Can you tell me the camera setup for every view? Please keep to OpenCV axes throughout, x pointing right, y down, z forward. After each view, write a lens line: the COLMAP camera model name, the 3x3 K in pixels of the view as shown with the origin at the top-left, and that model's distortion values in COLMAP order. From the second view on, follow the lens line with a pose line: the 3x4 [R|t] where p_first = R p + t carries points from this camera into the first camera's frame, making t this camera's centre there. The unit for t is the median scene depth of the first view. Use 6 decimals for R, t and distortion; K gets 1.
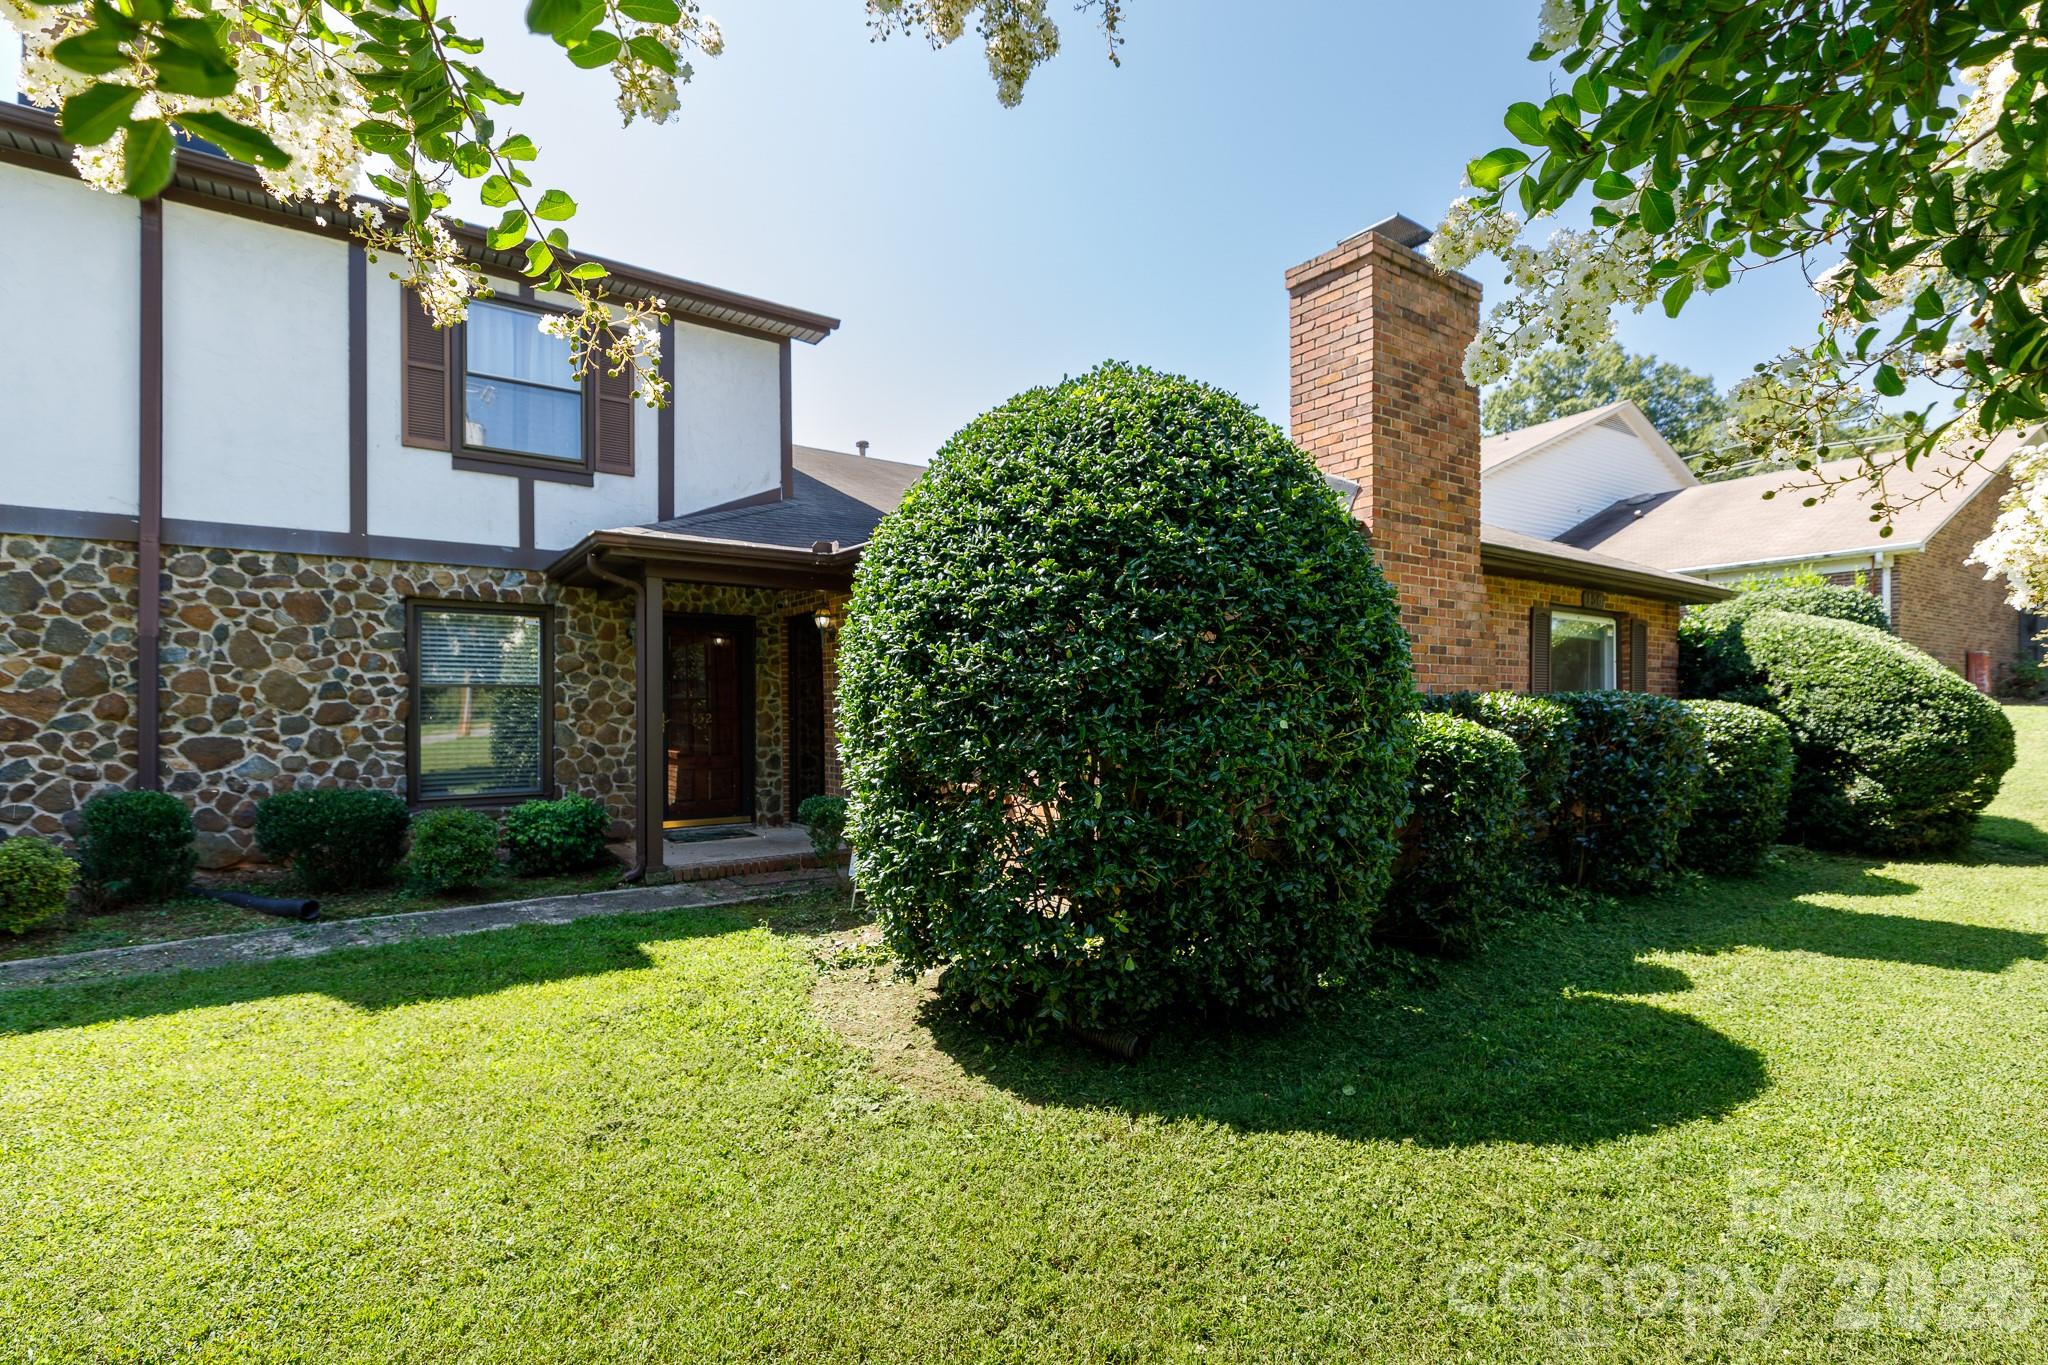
lens RADIAL K [[925.5, 0, 1021.9], [0, 925.5, 696.1], [0, 0, 1]] dist [0.001876, -0.000674]
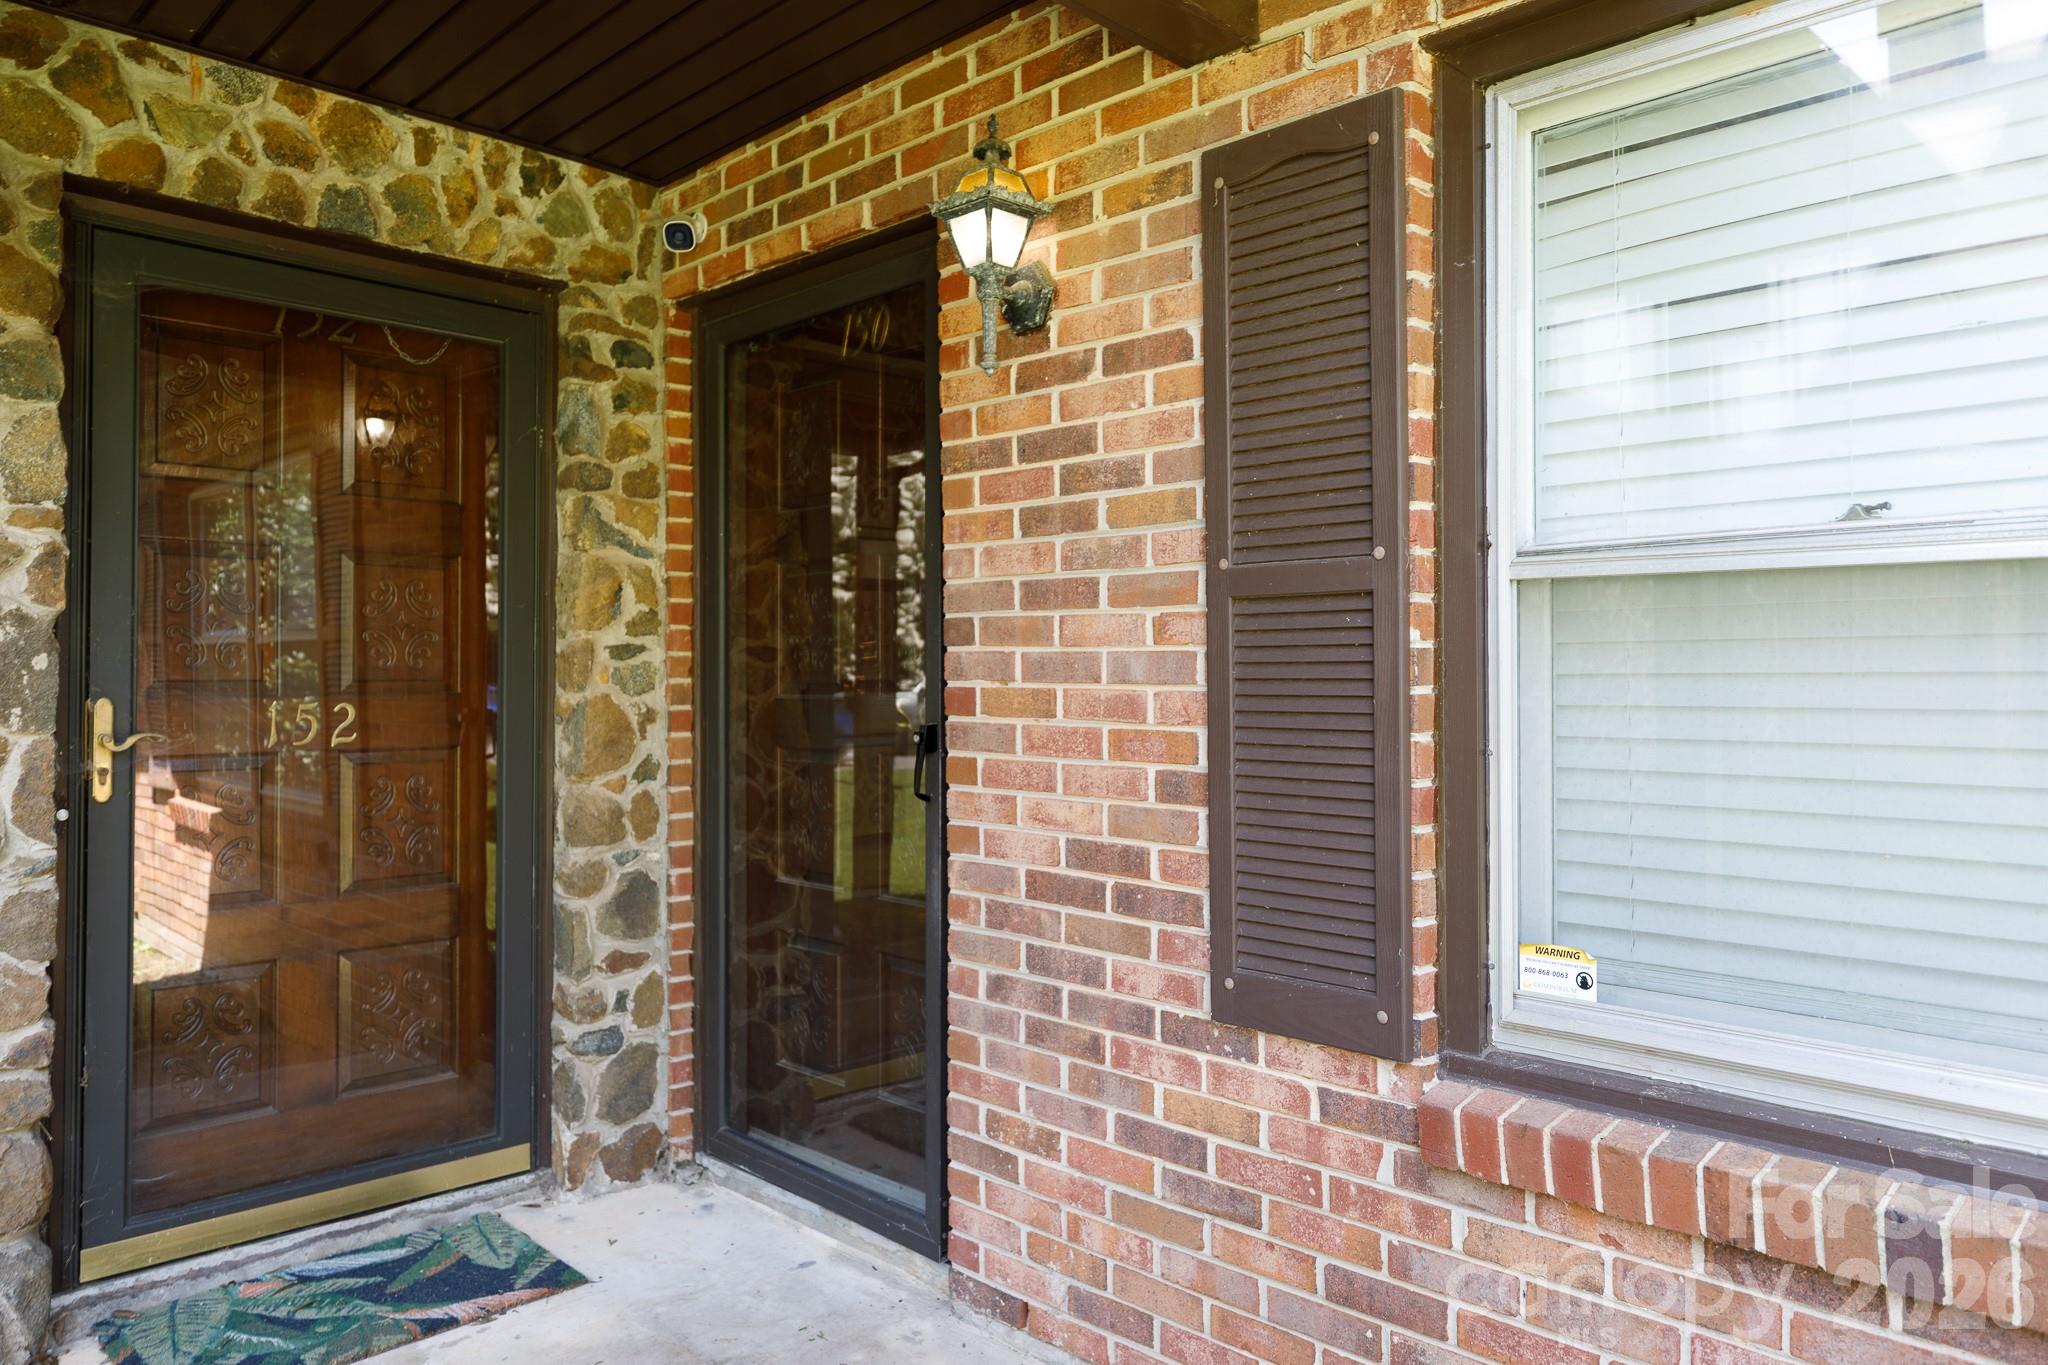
lens RADIAL K [[1408.2, 0, 1025.8], [0, 1408.2, 675.9], [0, 0, 1]] dist [0.004766, 0.000885]
pose [[0.989245, 0.007559, 0.146070, -0.221507], [-0.007308, 0.999971, -0.002253, 0.012056], [-0.146082, 0.001161, 0.989272, 0.628832]]
